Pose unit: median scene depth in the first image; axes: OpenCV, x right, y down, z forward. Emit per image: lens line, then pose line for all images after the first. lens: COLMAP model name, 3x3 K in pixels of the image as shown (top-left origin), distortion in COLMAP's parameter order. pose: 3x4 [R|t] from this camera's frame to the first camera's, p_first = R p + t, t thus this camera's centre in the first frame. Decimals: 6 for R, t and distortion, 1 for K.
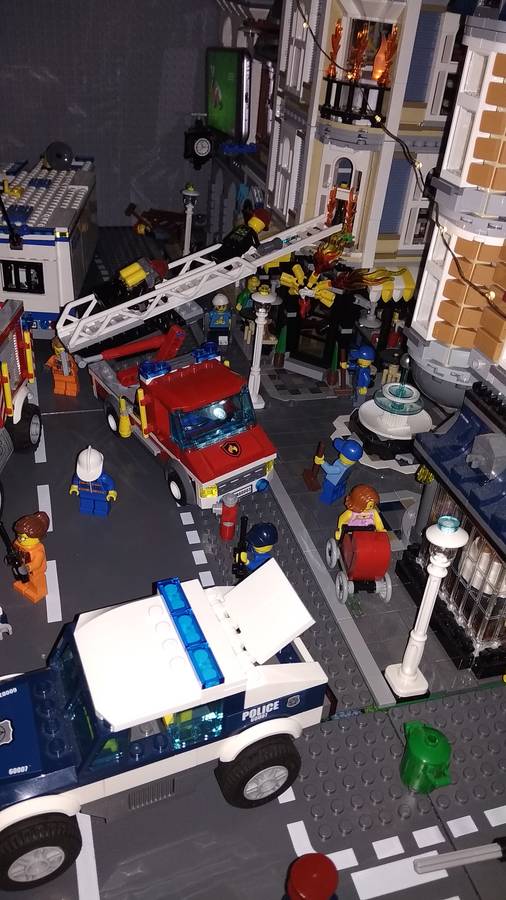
lens RADIAL K [[742.6, 0, 253.0], [0, 742.6, 450.0], [0, 0, 1]] dist [0.109190, -0.213527]
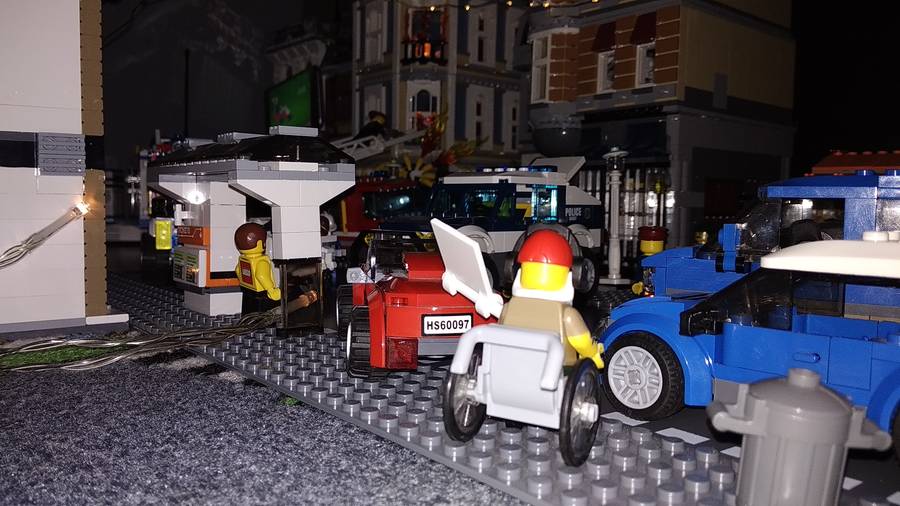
lens RADIAL K [[742.6, 0, 450.0], [0, 742.6, 253.0], [0, 0, 1]] dist [0.109190, -0.213527]
pose [[0.920722, -0.079620, 0.382011, -0.416821], [0.257982, 0.858698, -0.442813, 0.549454], [-0.292775, 0.506260, 0.811162, -0.027853]]
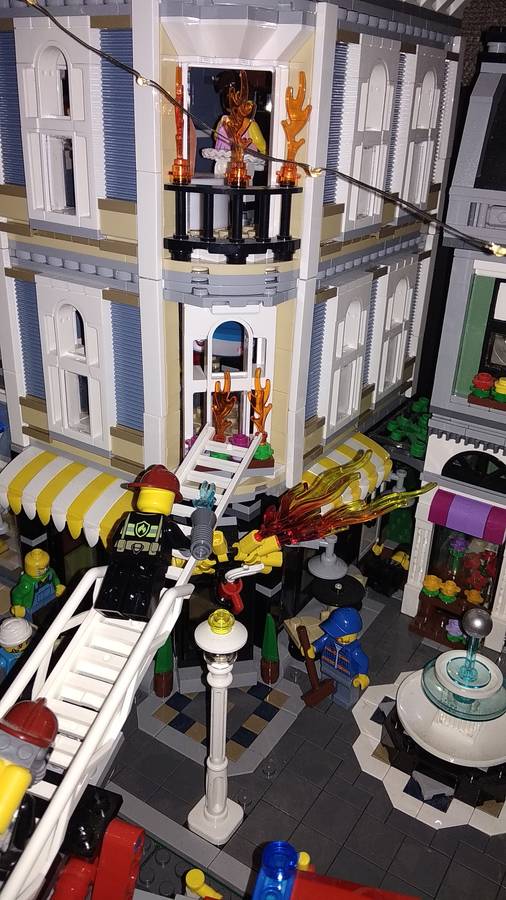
lens RADIAL K [[742.6, 0, 253.0], [0, 742.6, 450.0], [0, 0, 1]] dist [0.109190, -0.213527]
pose [[0.736615, -0.335274, 0.587359, -0.213076], [0.387243, 0.921104, 0.040135, -0.326664], [-0.554474, 0.197887, 0.808331, 0.592406]]
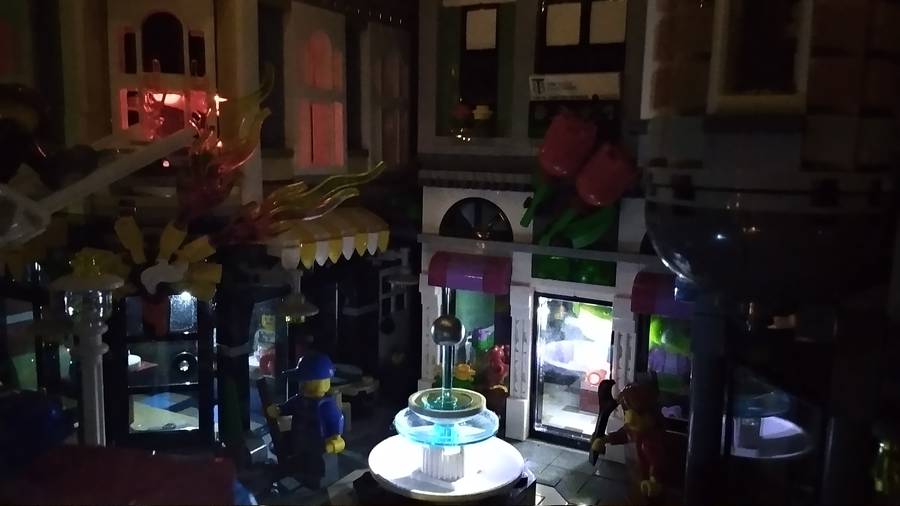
lens RADIAL K [[742.6, 0, 450.0], [0, 742.6, 253.0], [0, 0, 1]] dist [0.109190, -0.213527]
pose [[0.687375, -0.164409, 0.707450, -0.128781], [0.430382, 0.876815, -0.214401, -0.058394], [-0.585054, 0.451847, 0.673459, 0.637203]]
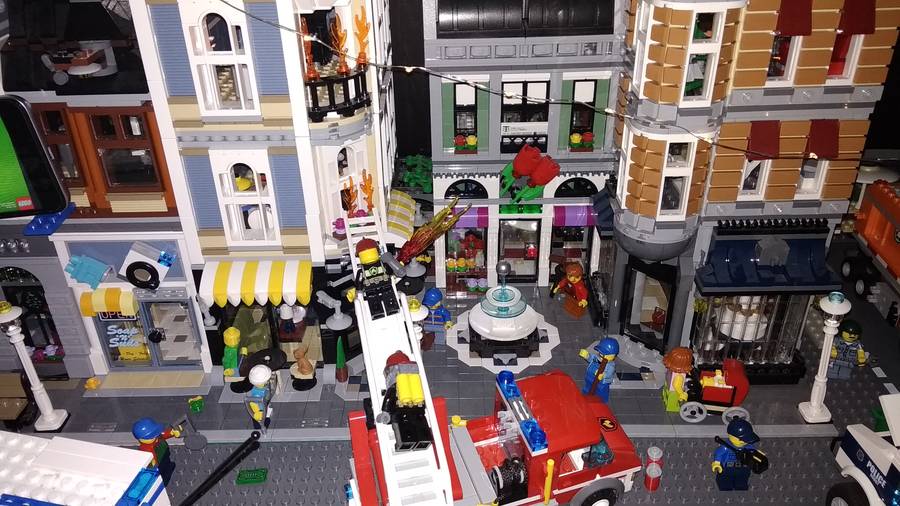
lens RADIAL K [[742.6, 0, 450.0], [0, 742.6, 253.0], [0, 0, 1]] dist [0.109190, -0.213527]
pose [[0.249211, -0.566172, 0.785712, -0.639710], [0.563622, 0.744548, 0.357741, -0.556029], [-0.787543, 0.353692, 0.504656, 0.499592]]
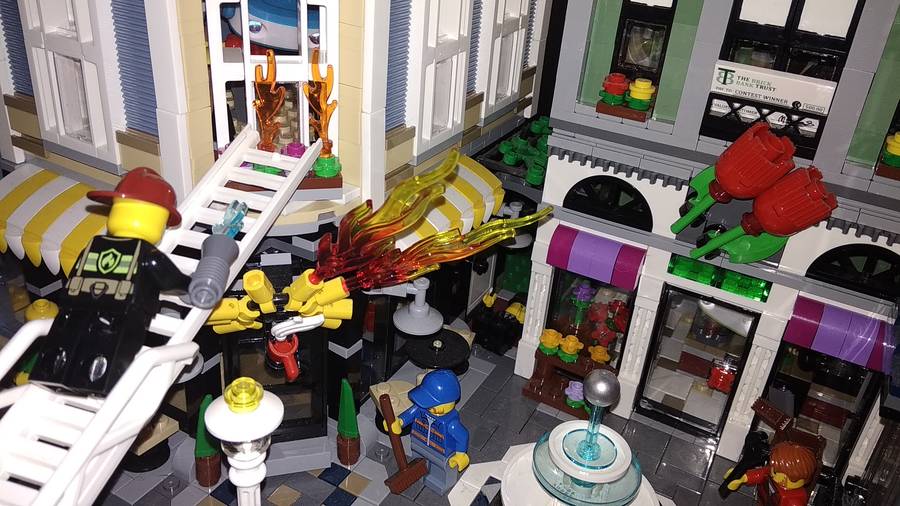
lens RADIAL K [[742.6, 0, 450.0], [0, 742.6, 253.0], [0, 0, 1]] dist [0.109190, -0.213527]
pose [[0.687928, -0.367768, 0.625701, -0.108080], [0.377492, 0.917630, 0.124320, -0.279817], [-0.619883, 0.150673, 0.770093, 0.685579]]
